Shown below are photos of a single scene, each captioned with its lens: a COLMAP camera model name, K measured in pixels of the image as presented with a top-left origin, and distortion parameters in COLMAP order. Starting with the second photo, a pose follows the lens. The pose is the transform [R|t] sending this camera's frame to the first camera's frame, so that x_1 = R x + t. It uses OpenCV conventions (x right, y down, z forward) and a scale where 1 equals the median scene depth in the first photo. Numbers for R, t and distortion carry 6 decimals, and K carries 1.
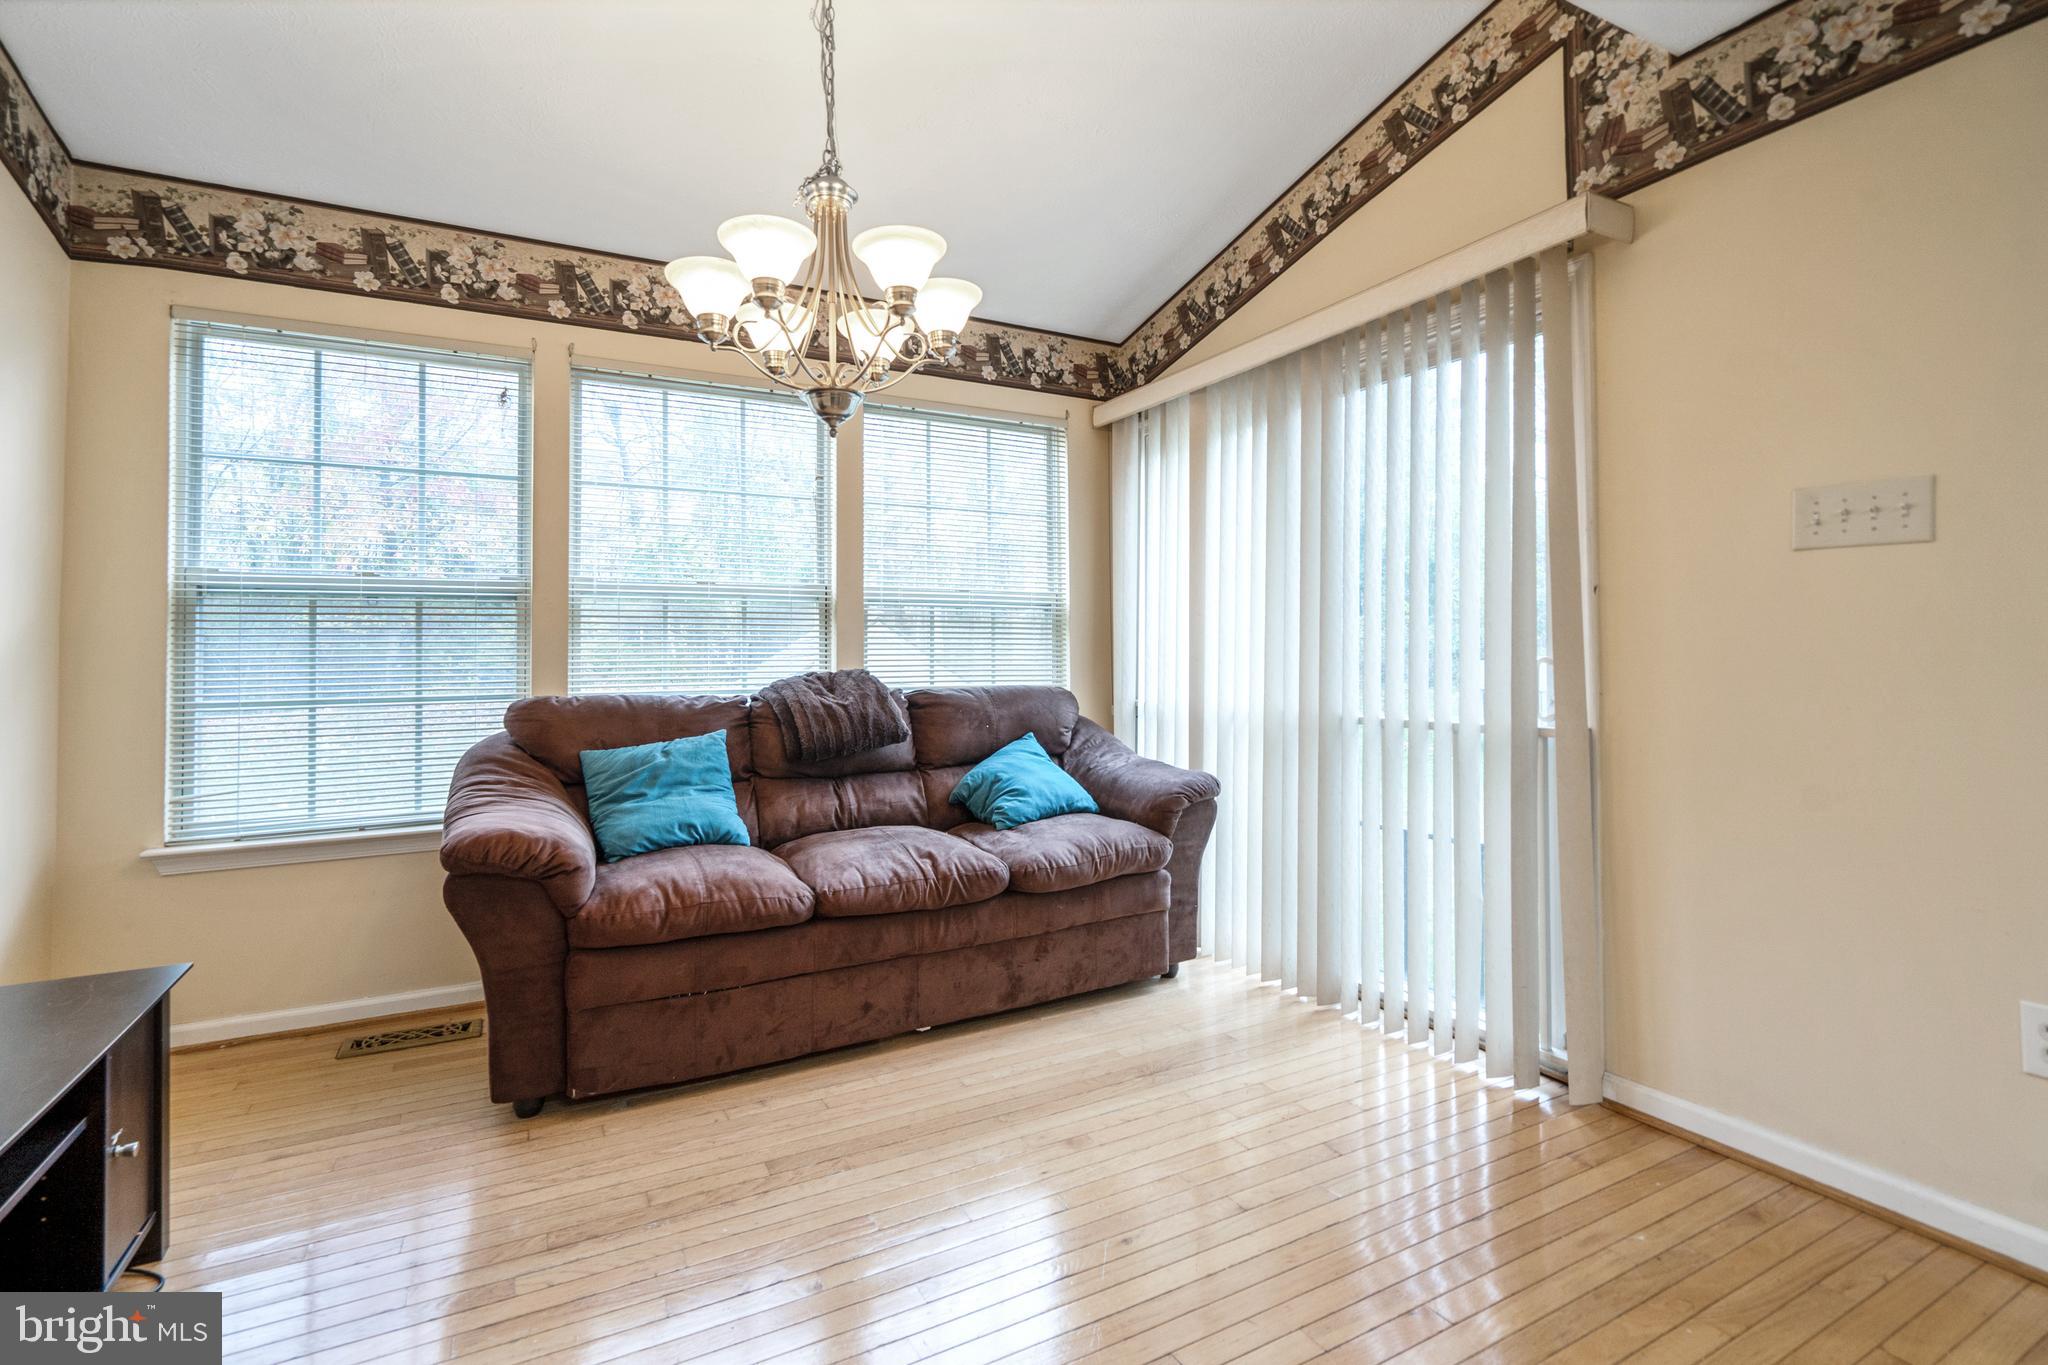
lens RADIAL K [[937.0, 0, 1002.8], [0, 937.0, 649.9], [0, 0, 1]] dist [-0.005838, 0.000903]
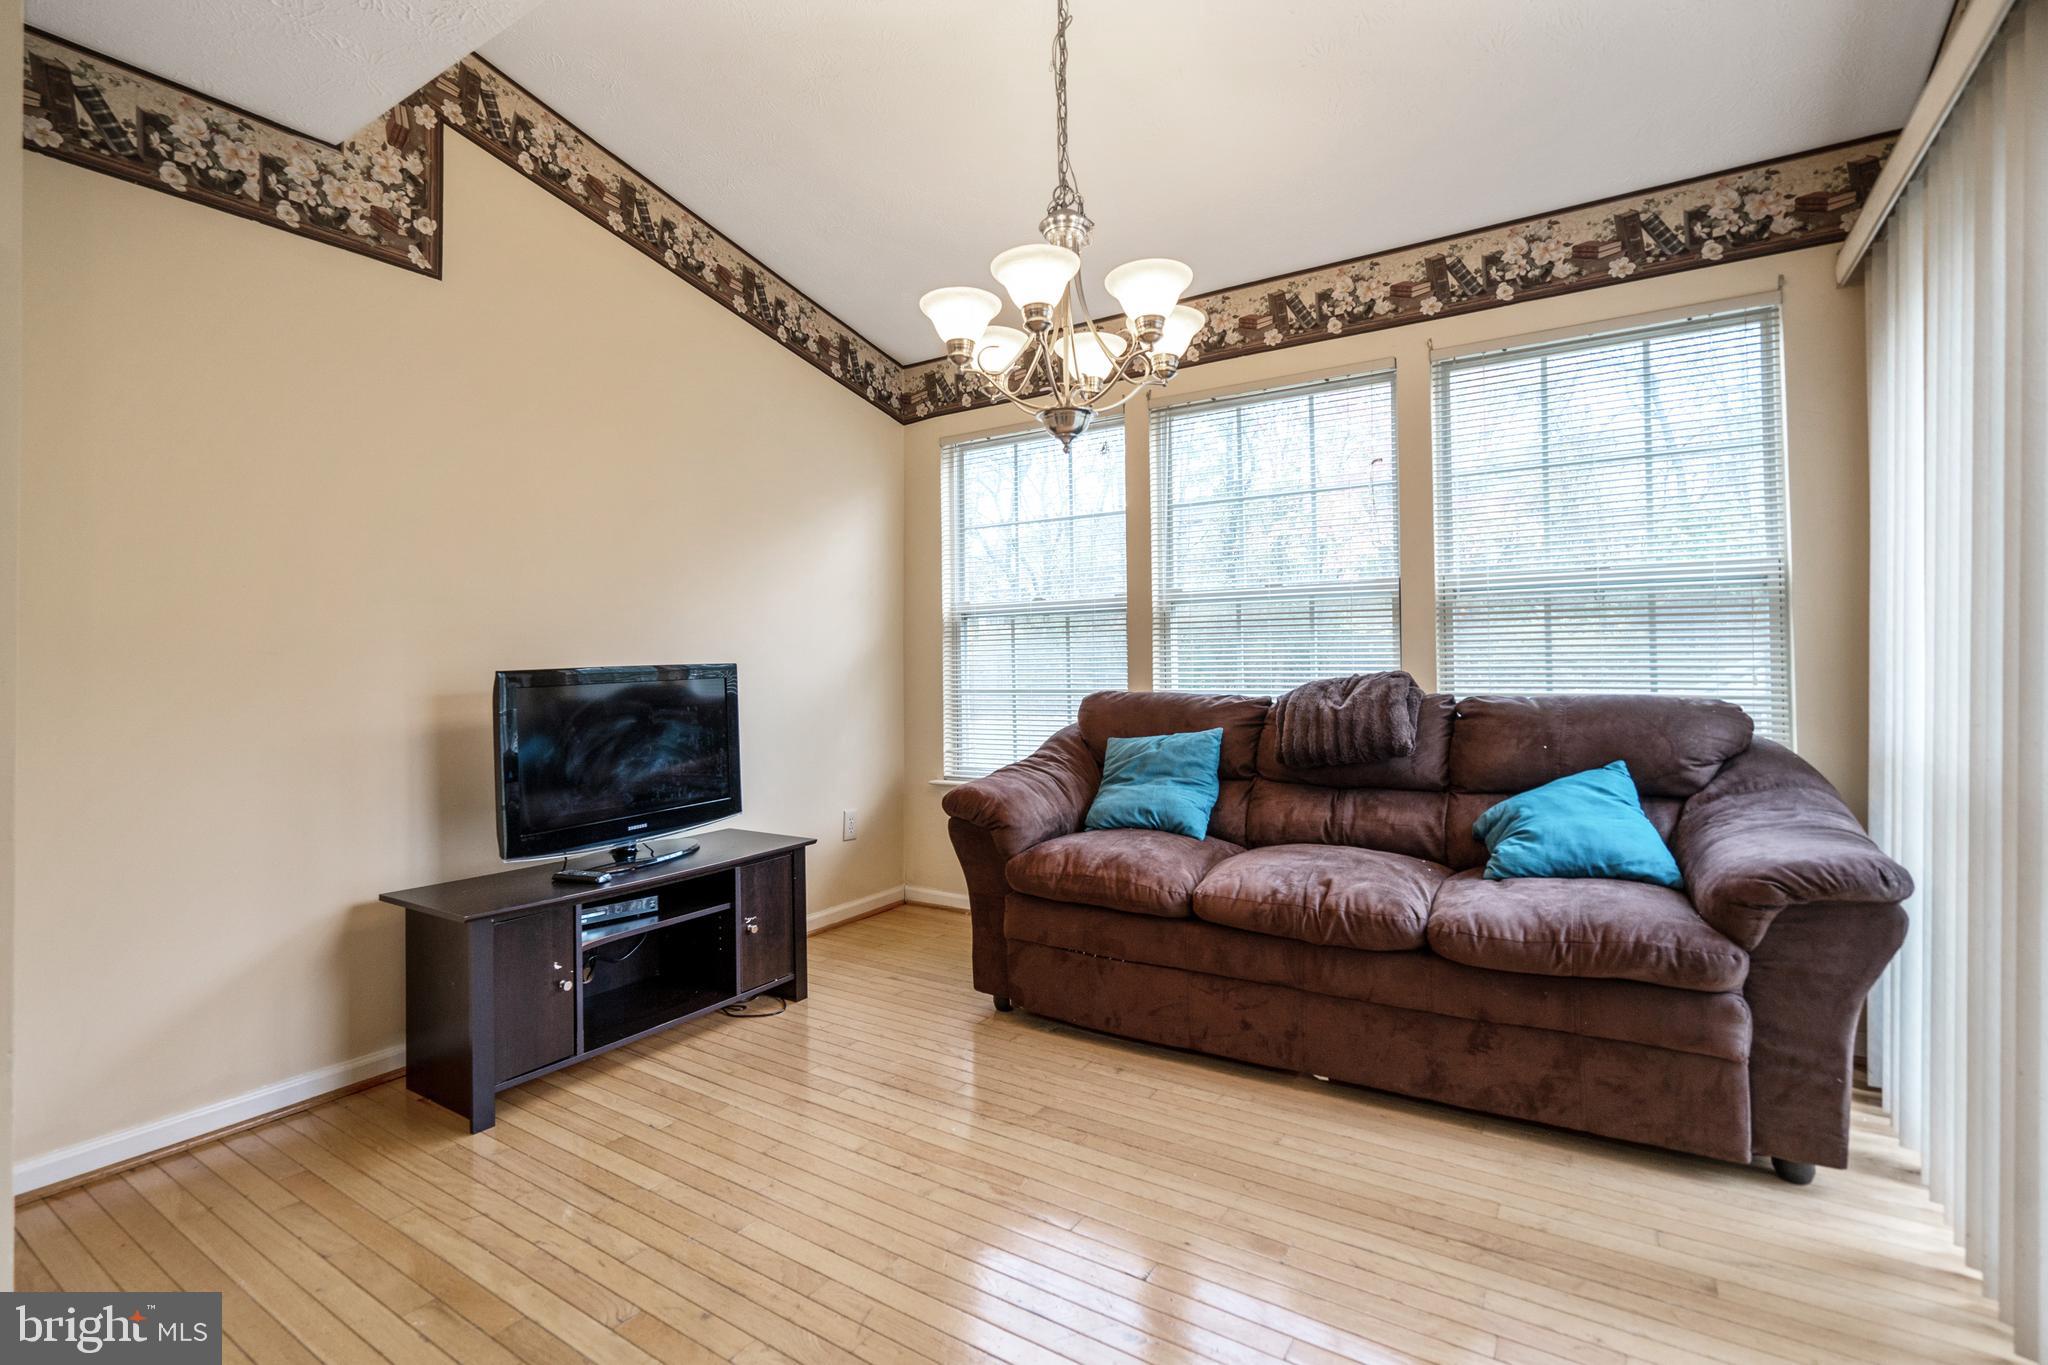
lens RADIAL K [[937.0, 0, 998.7], [0, 937.0, 646.1], [0, 0, 1]] dist [-0.005838, 0.000903]
pose [[0.487512, -0.012418, -0.873028, 0.468469], [0.018771, 0.999817, -0.003739, -0.006501], [0.872914, -0.014565, 0.487656, 0.260188]]
